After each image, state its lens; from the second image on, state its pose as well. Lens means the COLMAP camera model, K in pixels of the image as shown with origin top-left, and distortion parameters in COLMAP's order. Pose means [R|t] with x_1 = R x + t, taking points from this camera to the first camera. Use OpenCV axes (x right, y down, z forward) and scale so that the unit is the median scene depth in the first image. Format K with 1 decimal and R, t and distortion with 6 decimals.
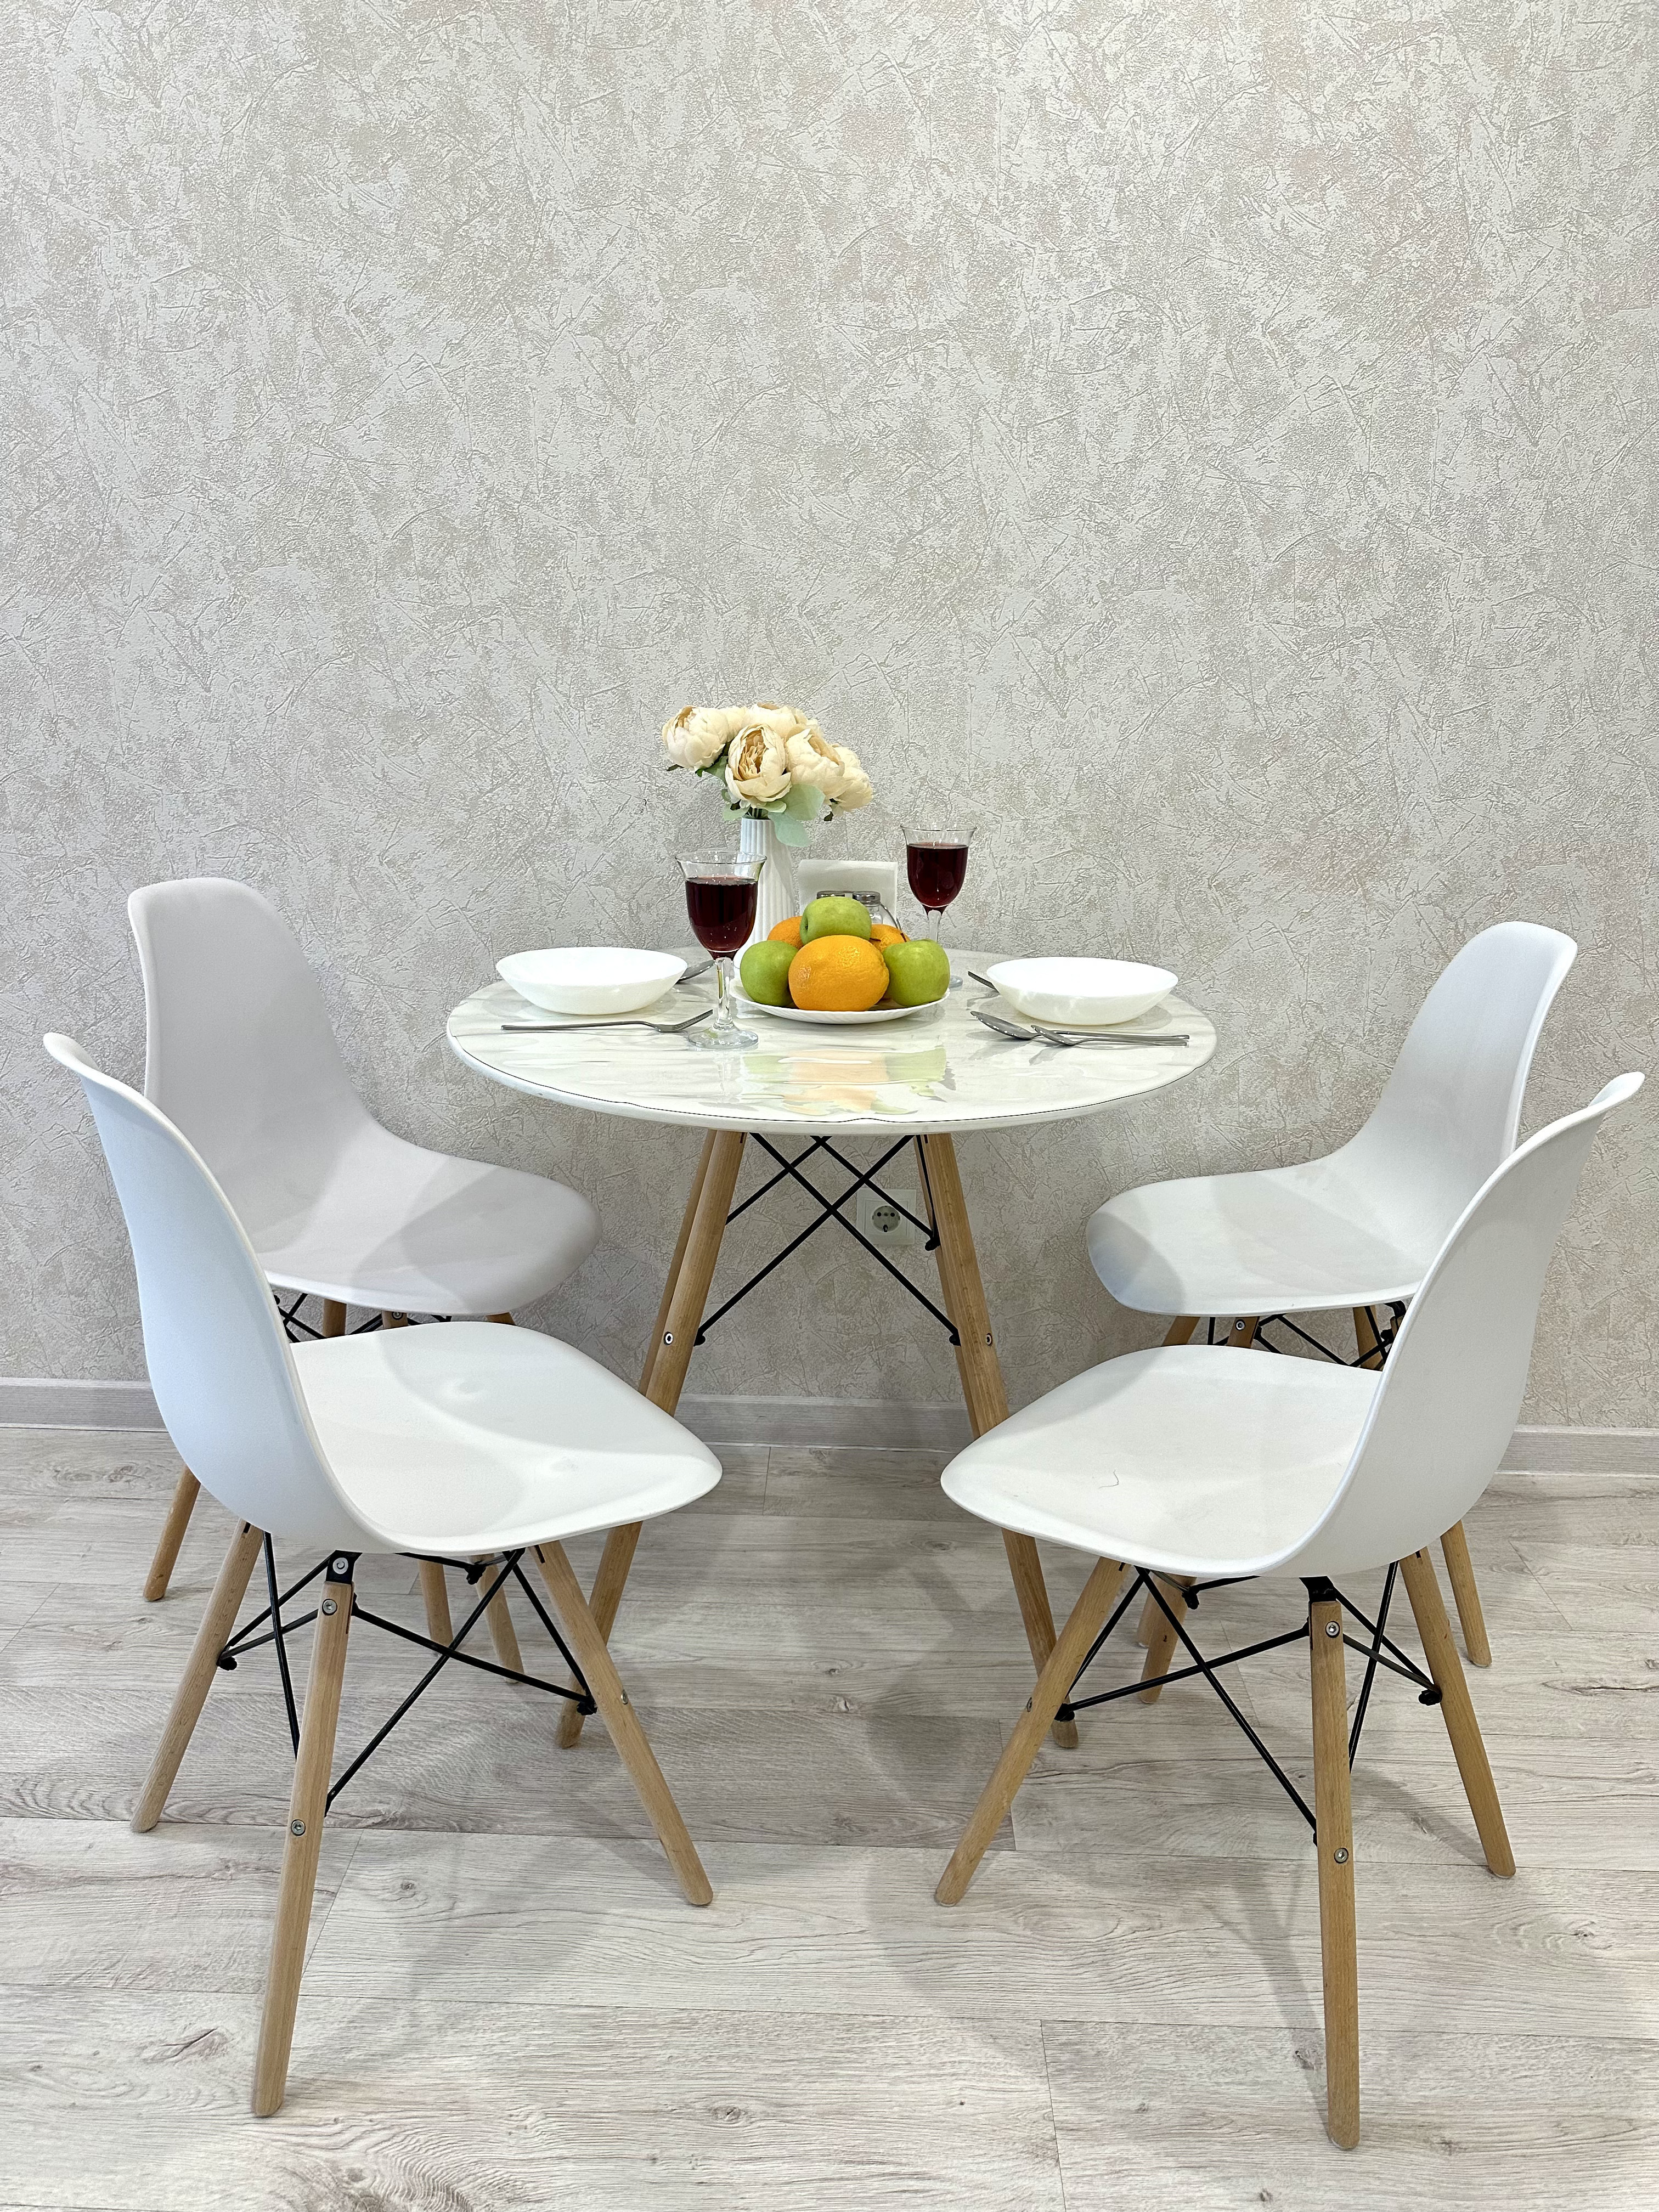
lens RADIAL K [[1561.3, 0, 792.5], [0, 1561.3, 1168.6], [0, 0, 1]] dist [0.069345, -0.086999]
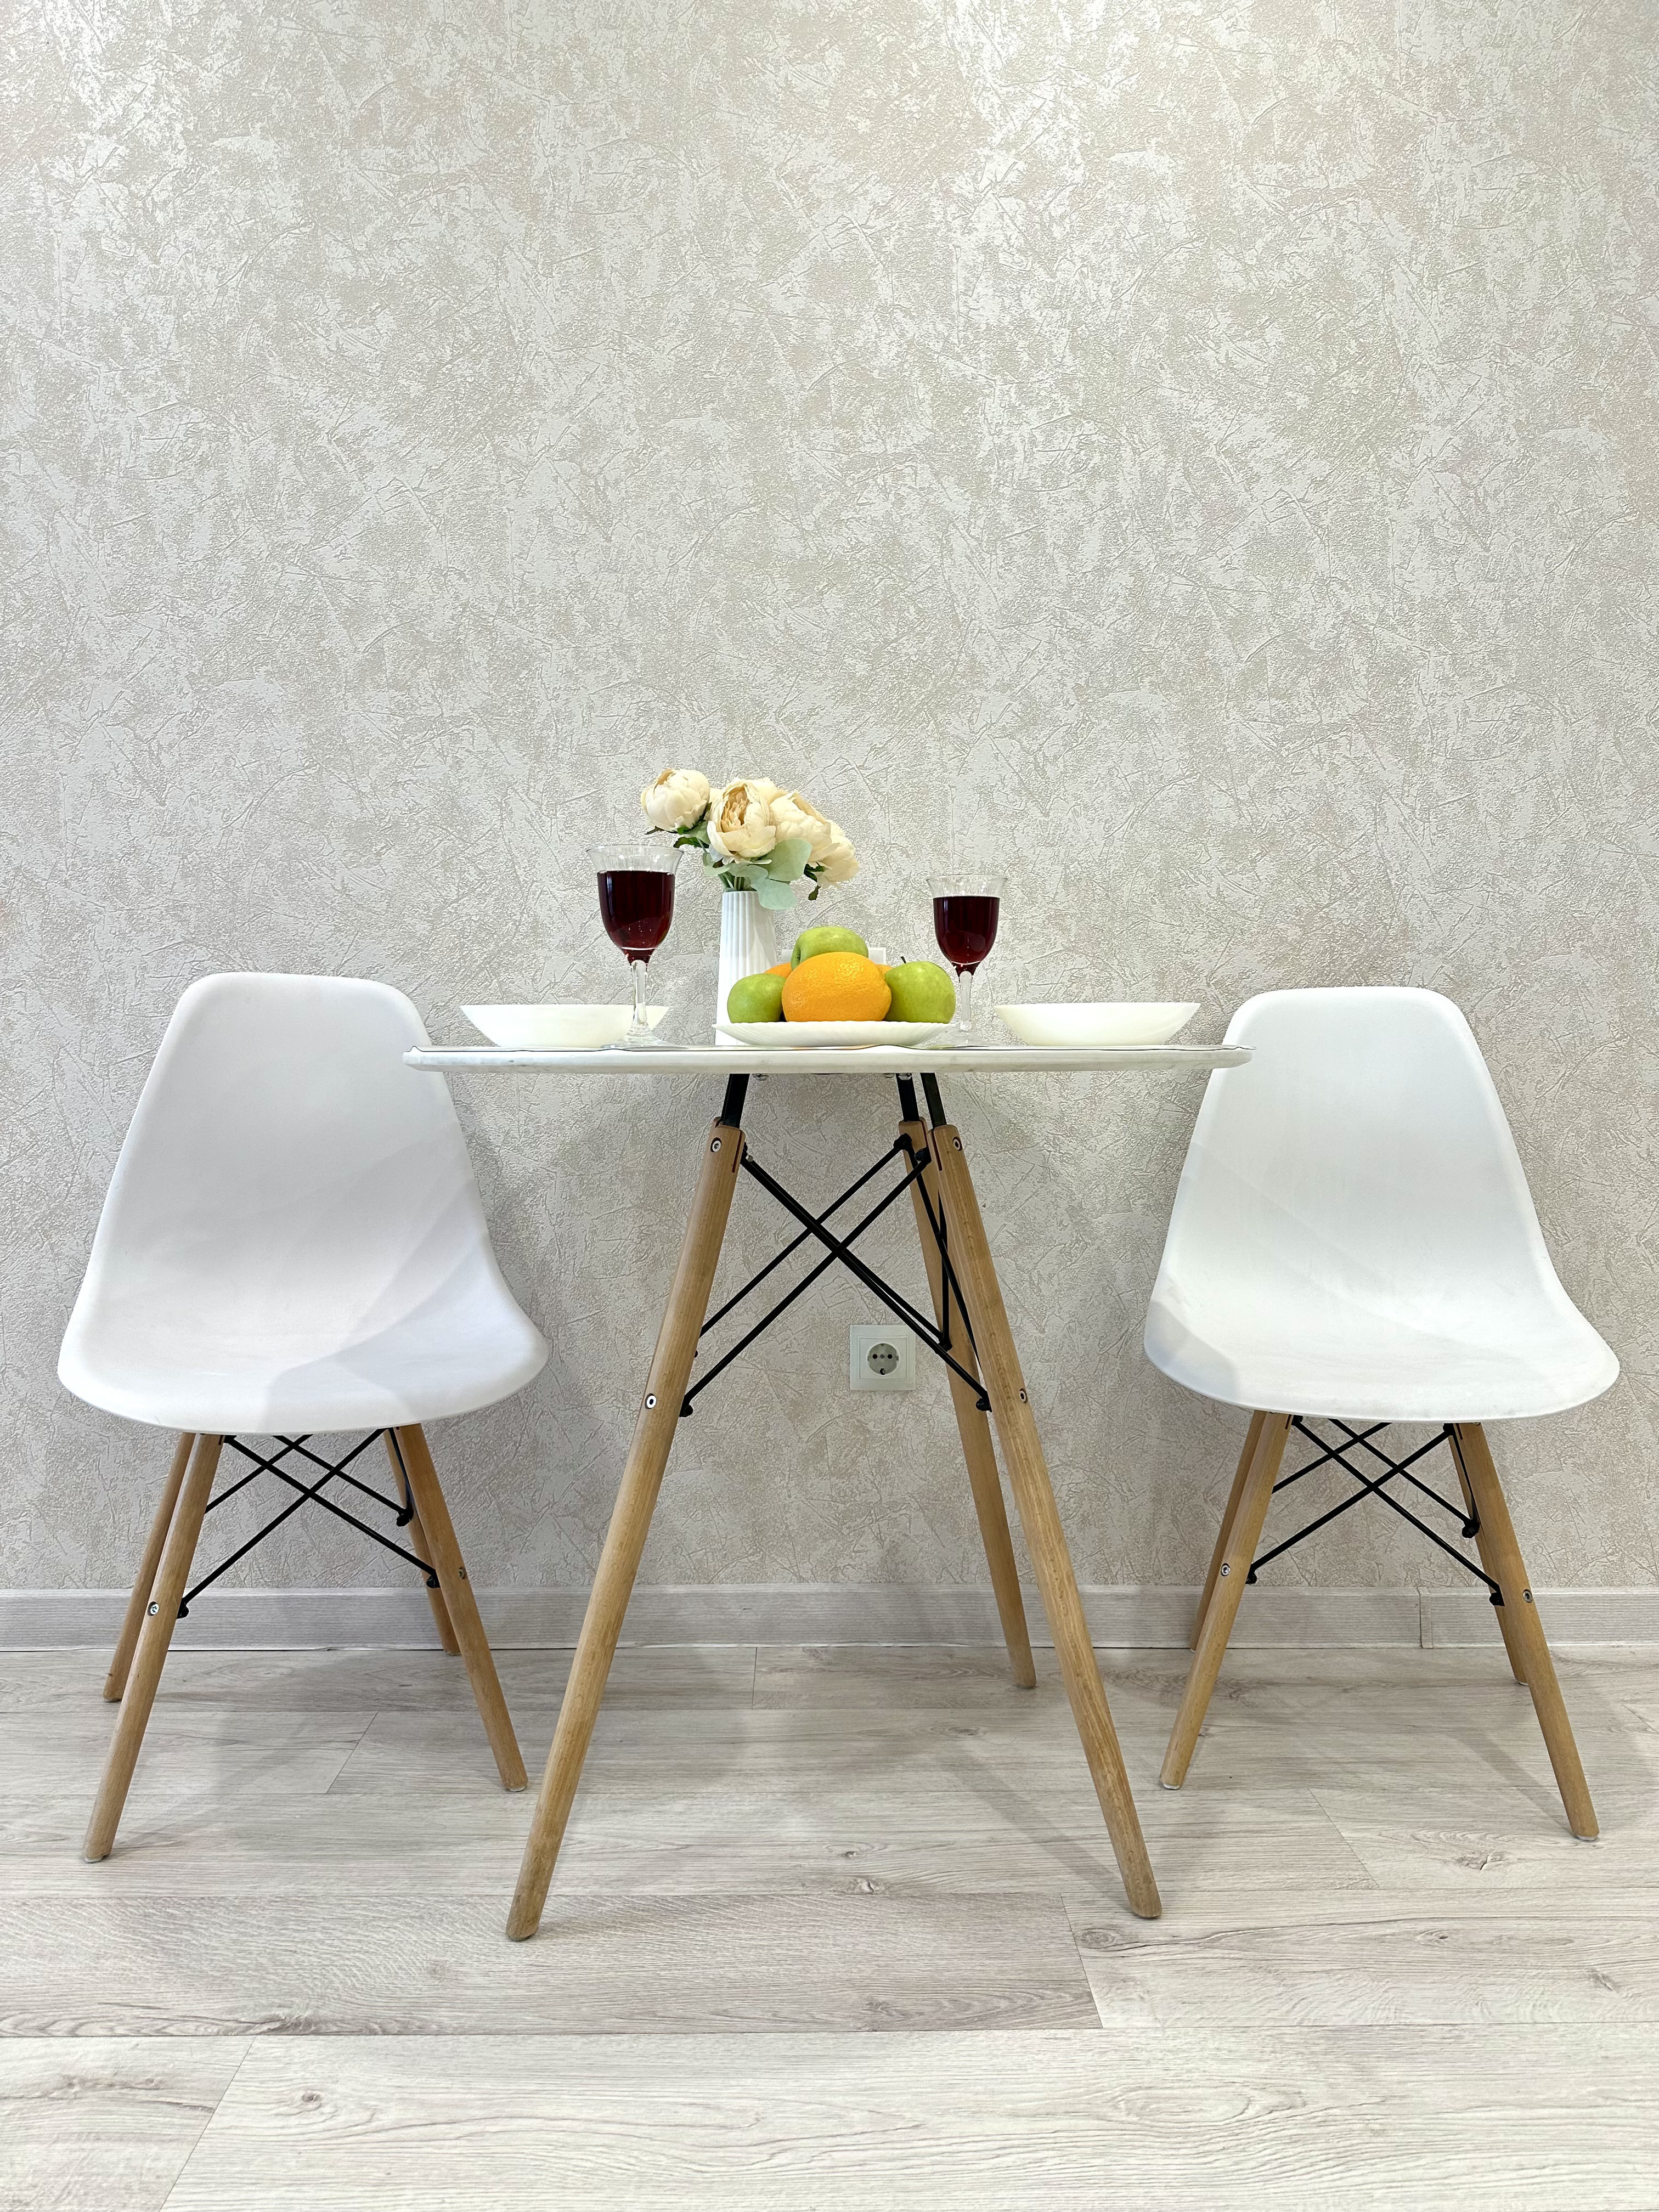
lens RADIAL K [[1561.3, 0, 791.8], [0, 1561.3, 1216.2], [0, 0, 1]] dist [0.069345, -0.086999]
pose [[0.999016, -0.016502, 0.041173, -0.033179], [0.026651, 0.965304, -0.259766, 0.216805], [-0.035458, 0.260607, 0.964794, 0.132455]]
